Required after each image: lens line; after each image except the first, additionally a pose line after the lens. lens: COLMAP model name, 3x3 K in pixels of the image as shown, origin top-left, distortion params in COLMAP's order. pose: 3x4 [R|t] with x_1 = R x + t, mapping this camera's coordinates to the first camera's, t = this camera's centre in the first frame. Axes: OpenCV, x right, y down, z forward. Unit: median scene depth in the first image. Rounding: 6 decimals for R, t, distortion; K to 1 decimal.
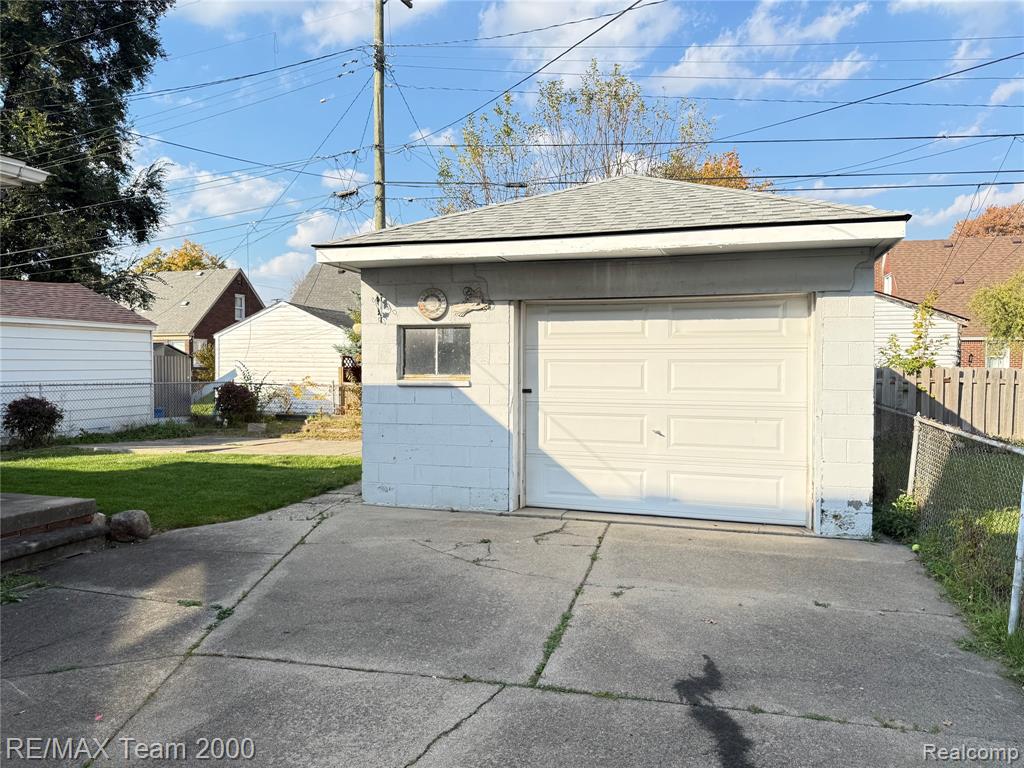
lens RADIAL K [[724.4, 0, 512.0], [0, 724.4, 384.0], [0, 0, 1]] dist [0.093723, -0.112040]
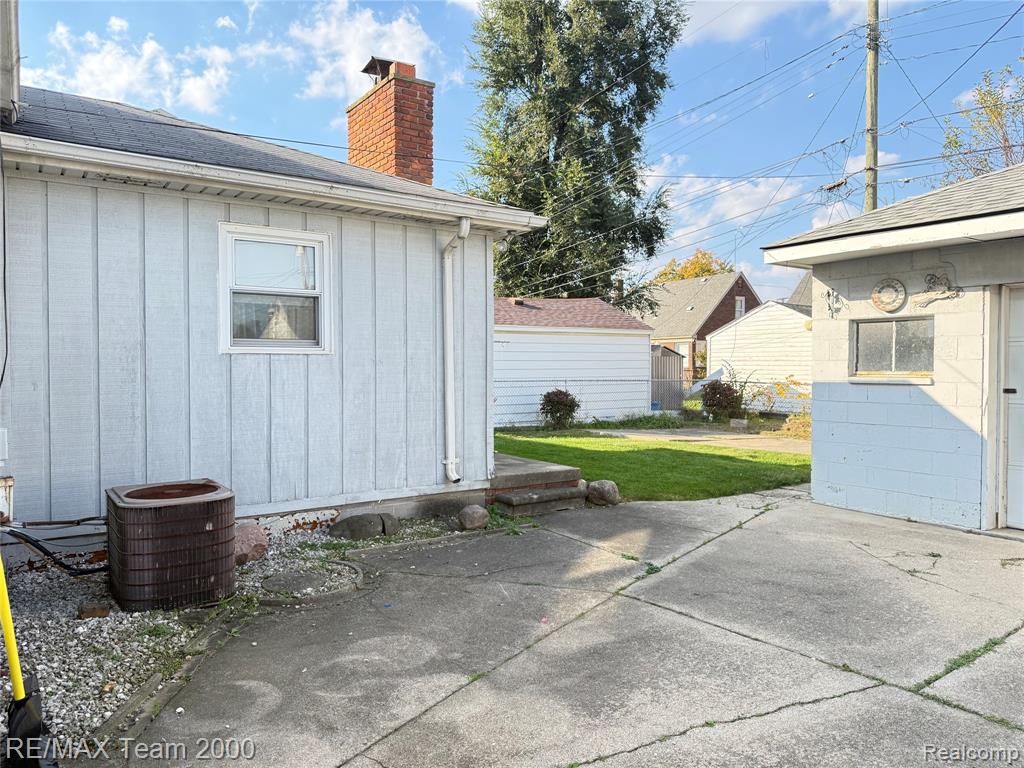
lens RADIAL K [[724.4, 0, 512.0], [0, 724.4, 384.0], [0, 0, 1]] dist [0.093723, -0.112040]
pose [[0.781950, 0.014518, -0.623172, 0.100427], [-0.015026, 0.999877, 0.004439, 0.006385], [0.623160, 0.005893, 0.782072, -0.039918]]
